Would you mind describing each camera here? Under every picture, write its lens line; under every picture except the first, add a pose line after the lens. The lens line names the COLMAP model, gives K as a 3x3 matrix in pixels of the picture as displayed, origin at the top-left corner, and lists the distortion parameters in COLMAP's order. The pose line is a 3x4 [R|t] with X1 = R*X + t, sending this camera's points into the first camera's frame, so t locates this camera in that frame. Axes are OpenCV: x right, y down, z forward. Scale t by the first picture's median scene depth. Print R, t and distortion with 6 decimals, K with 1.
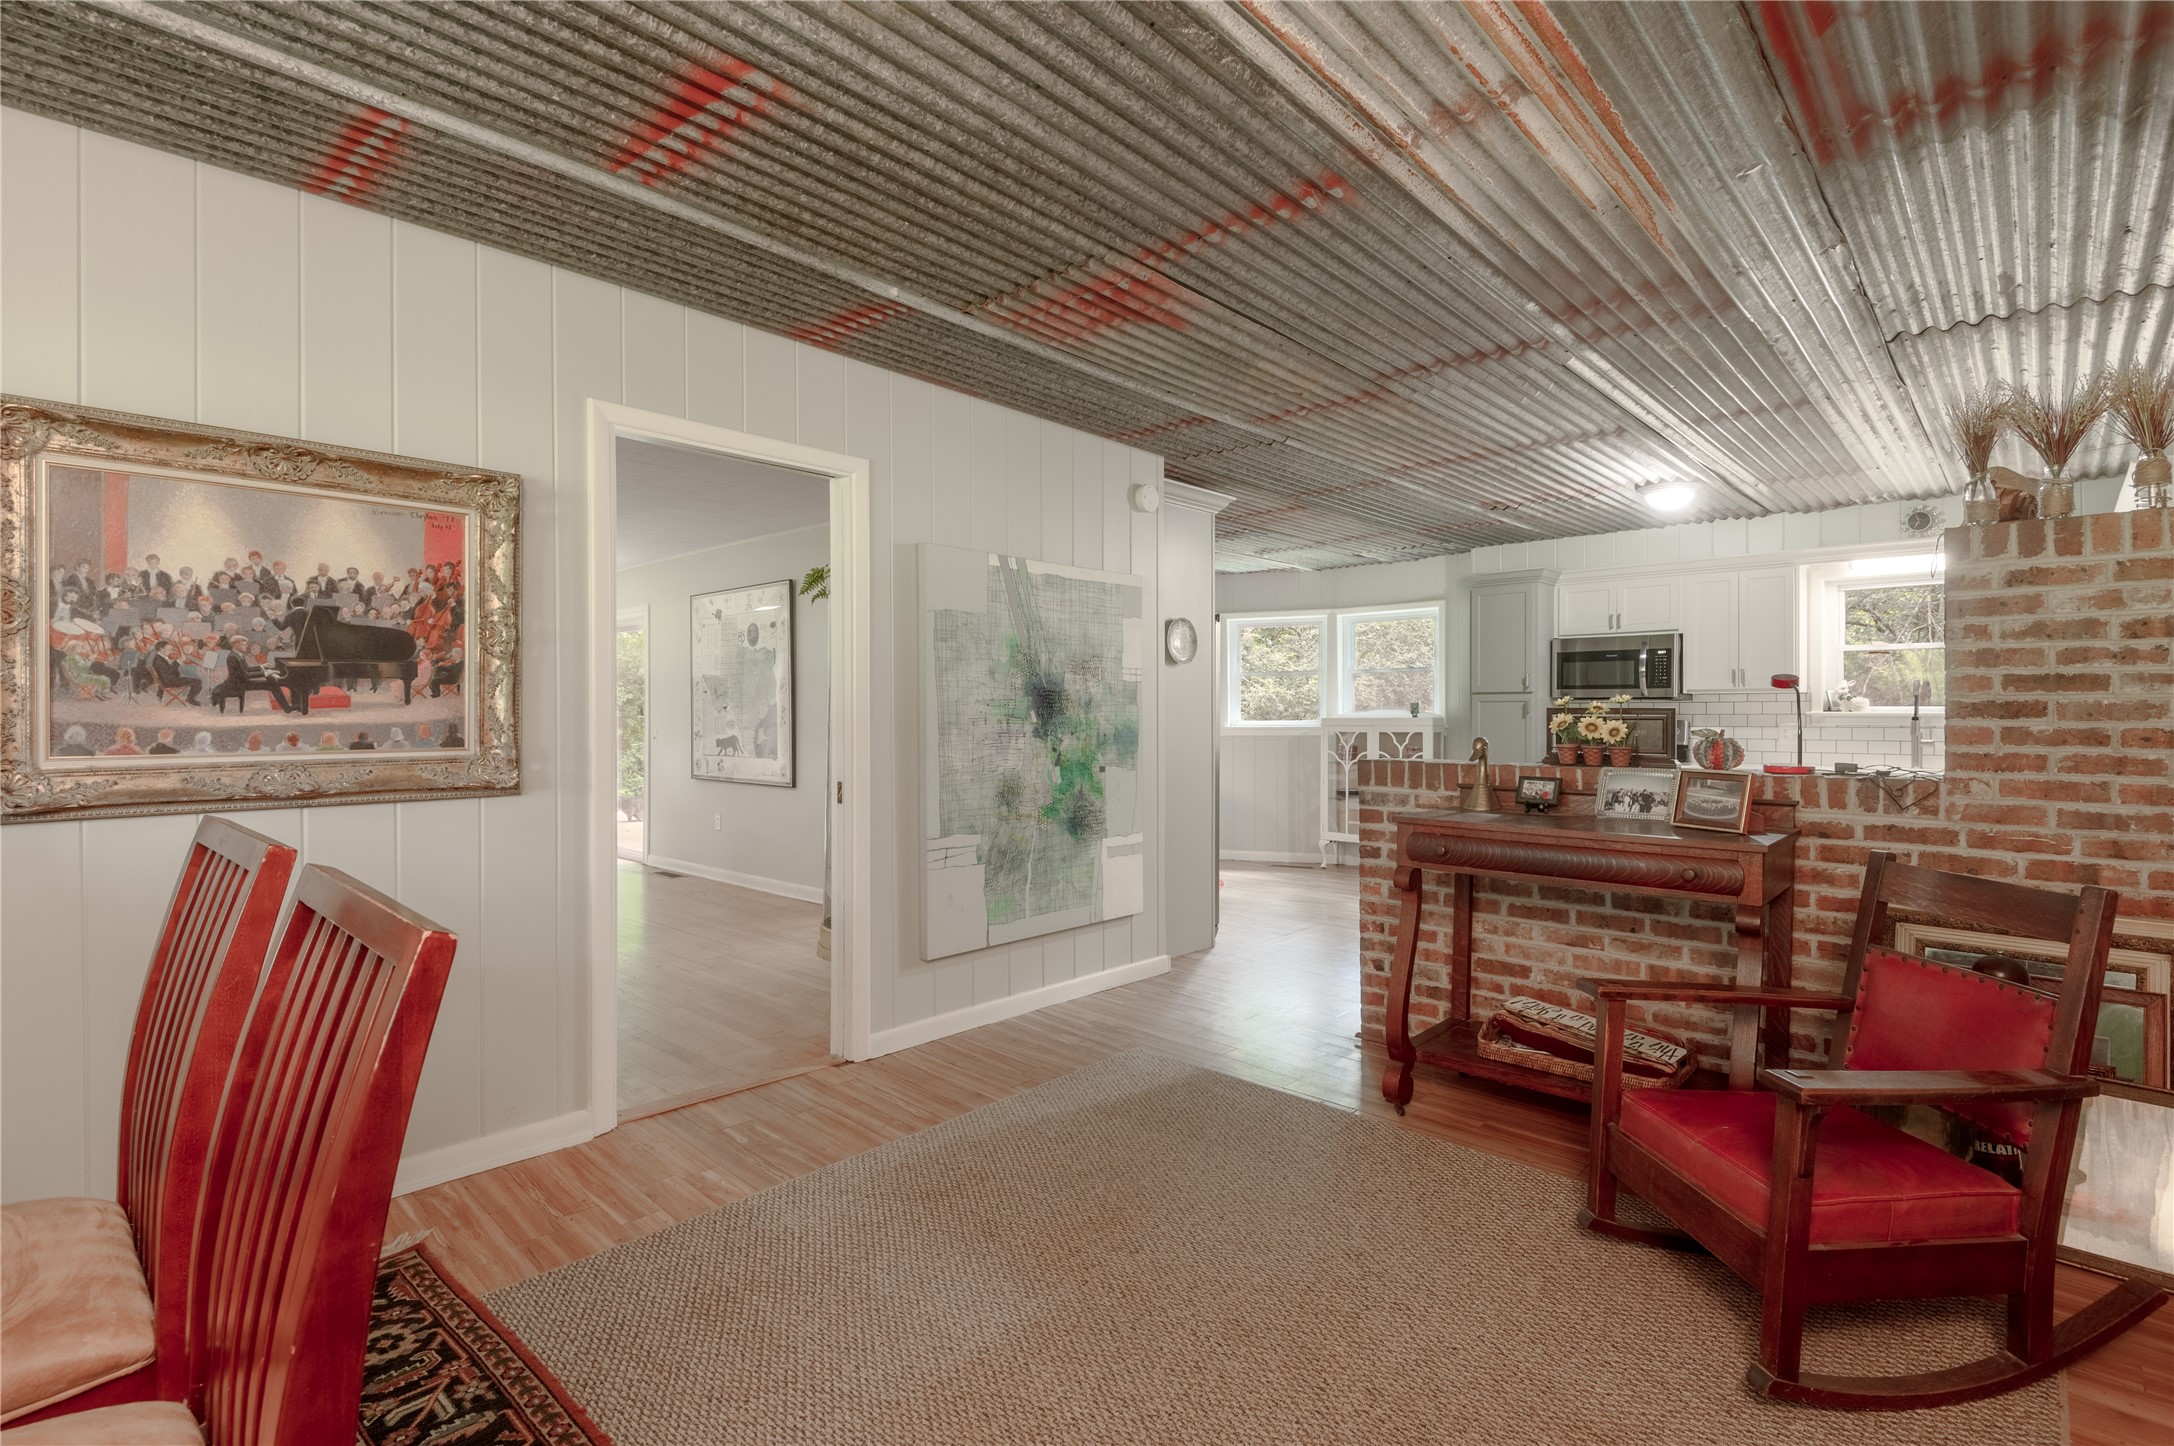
lens RADIAL K [[1013.7, 0, 1102.6], [0, 1013.7, 707.3], [0, 0, 1]] dist [0.011326, -0.005353]
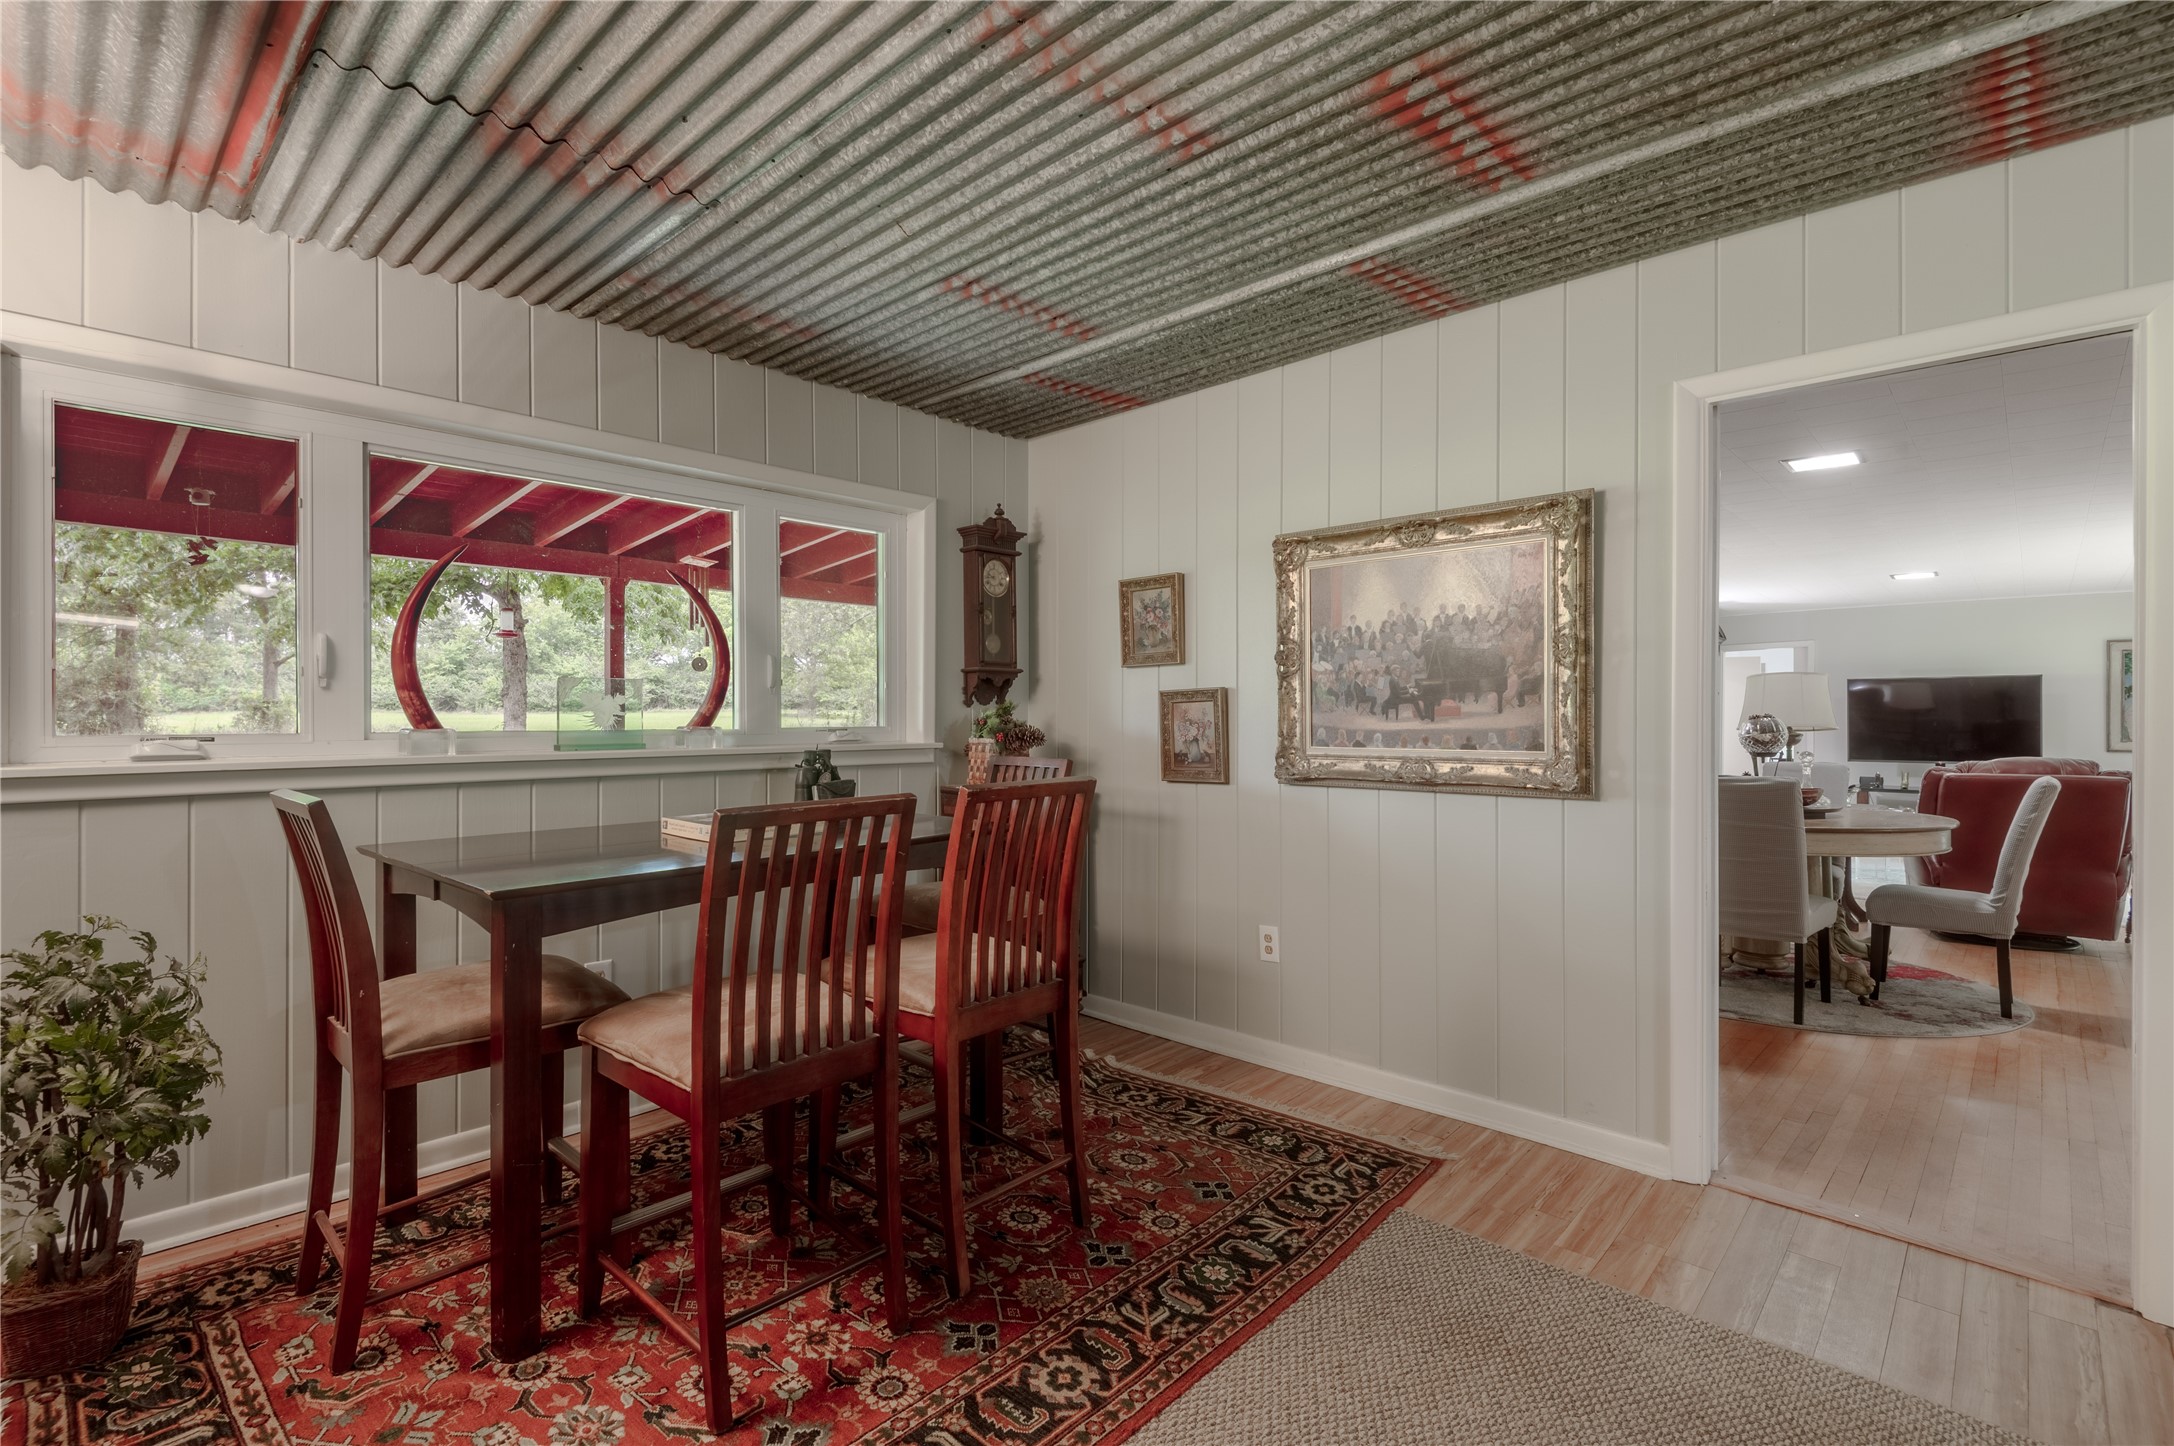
lens RADIAL K [[1013.7, 0, 1096.1], [0, 1013.7, 712.9], [0, 0, 1]] dist [0.011326, -0.005353]
pose [[-0.020408, -0.004882, -0.999780, 0.538151], [0.004769, 0.999976, -0.004981, 0.000460], [0.999780, -0.004869, -0.020384, 0.607962]]
